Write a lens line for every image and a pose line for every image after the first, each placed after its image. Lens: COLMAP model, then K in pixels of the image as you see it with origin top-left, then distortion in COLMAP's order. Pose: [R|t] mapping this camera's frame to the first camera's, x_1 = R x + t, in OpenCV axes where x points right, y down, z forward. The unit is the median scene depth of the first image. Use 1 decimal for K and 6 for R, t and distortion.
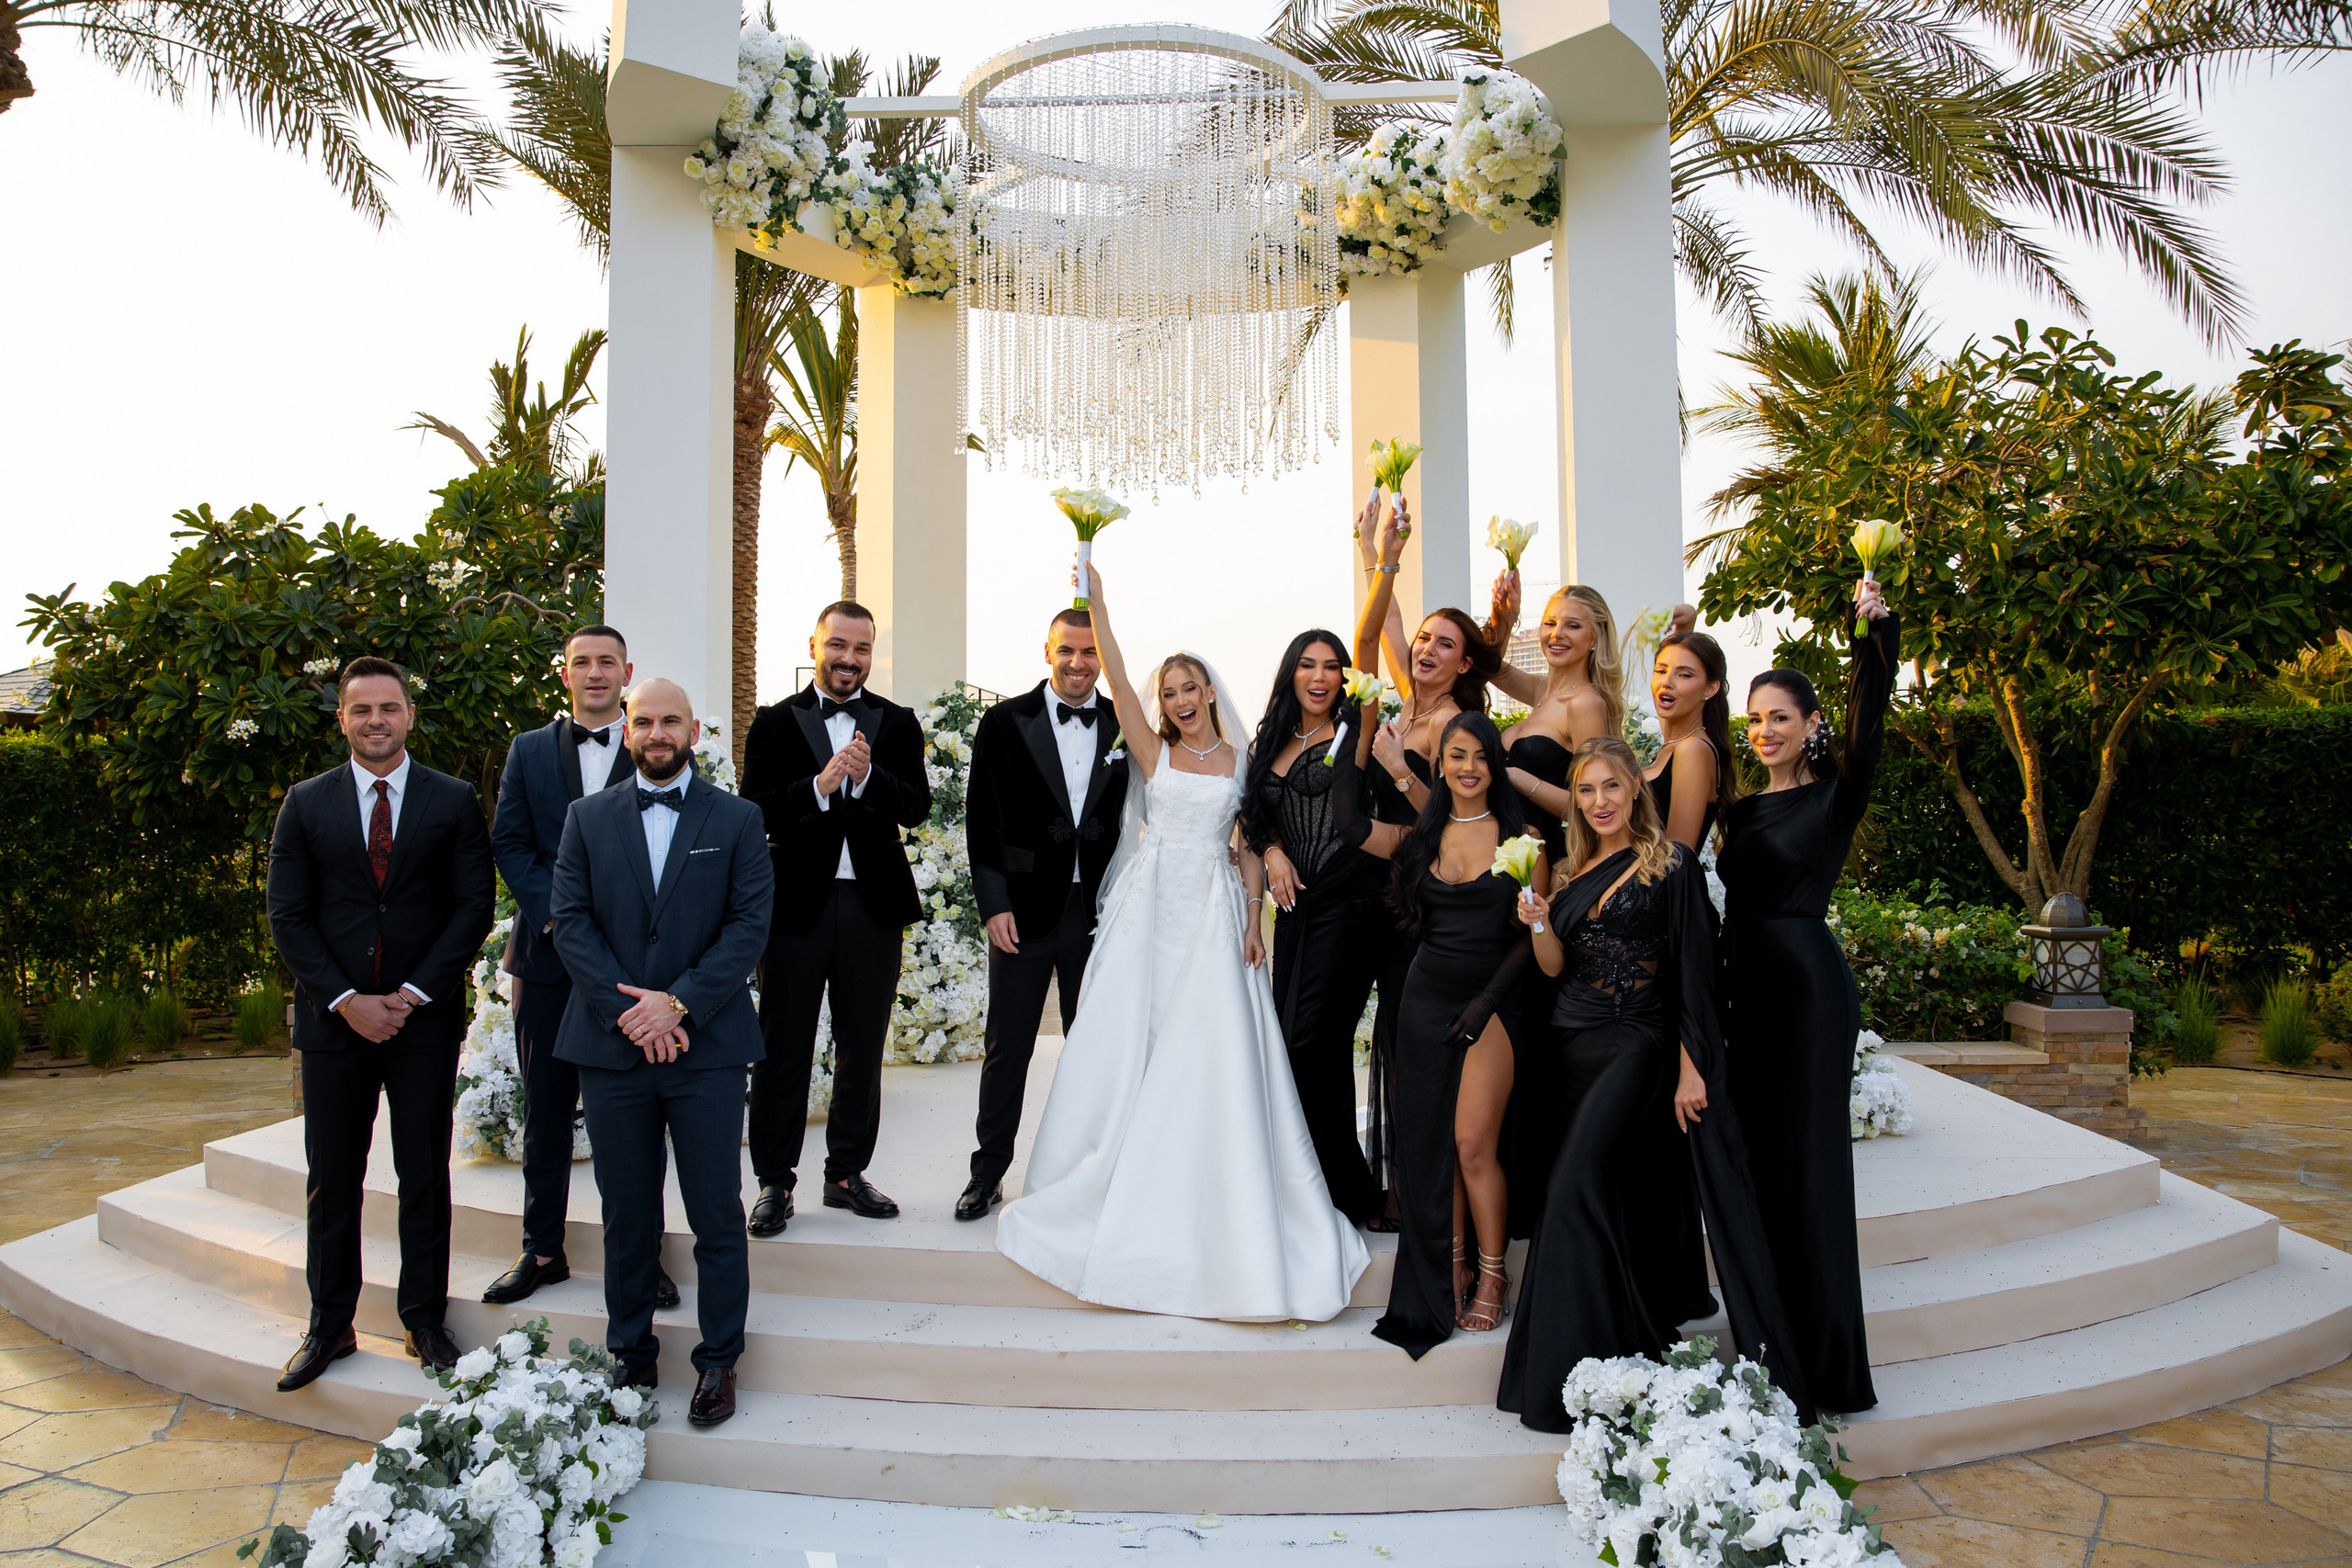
lens RADIAL K [[1560.4, 0, 1191.1], [0, 1560.4, 781.1], [0, 0, 1]] dist [0.000182, -0.002119]
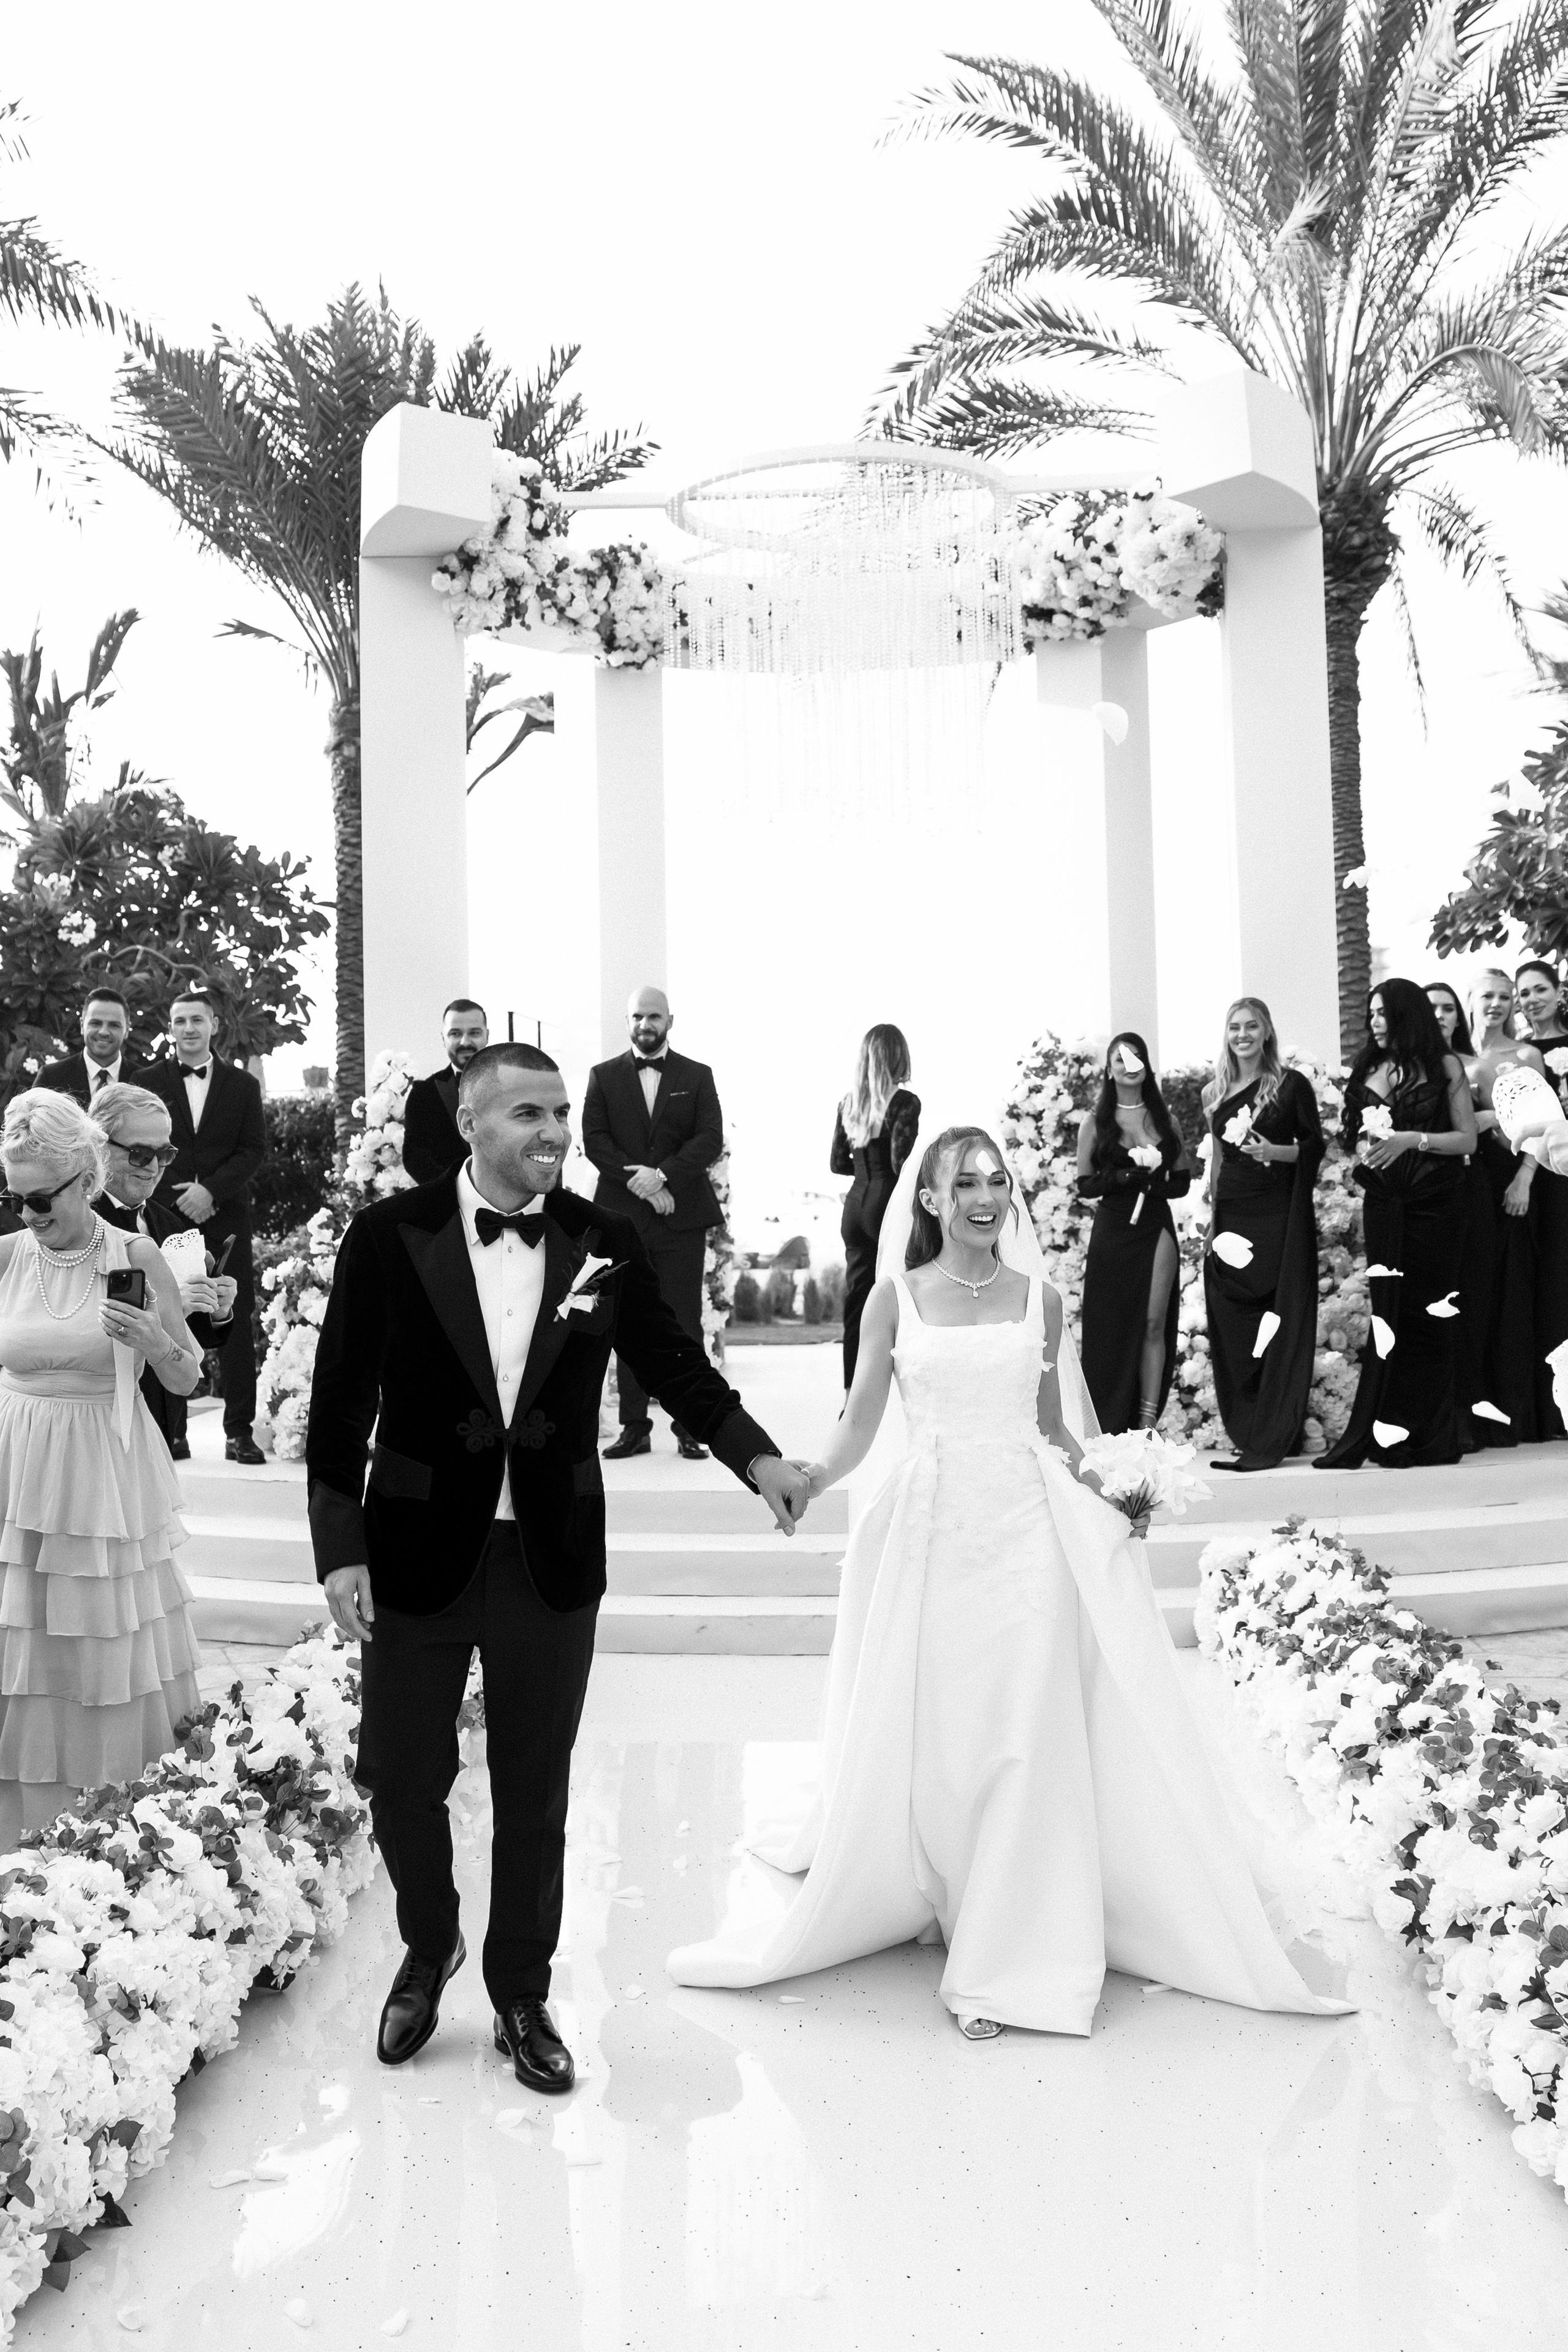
lens RADIAL K [[1988.5, 0, 768.3], [0, 1988.5, 1166.0], [0, 0, 1]] dist [0.046564, 0.004402]
pose [[0.999019, -0.013029, -0.042332, -0.024669], [0.013334, 0.999887, 0.006928, 0.014081], [0.042237, -0.007486, 0.999080, -0.345662]]
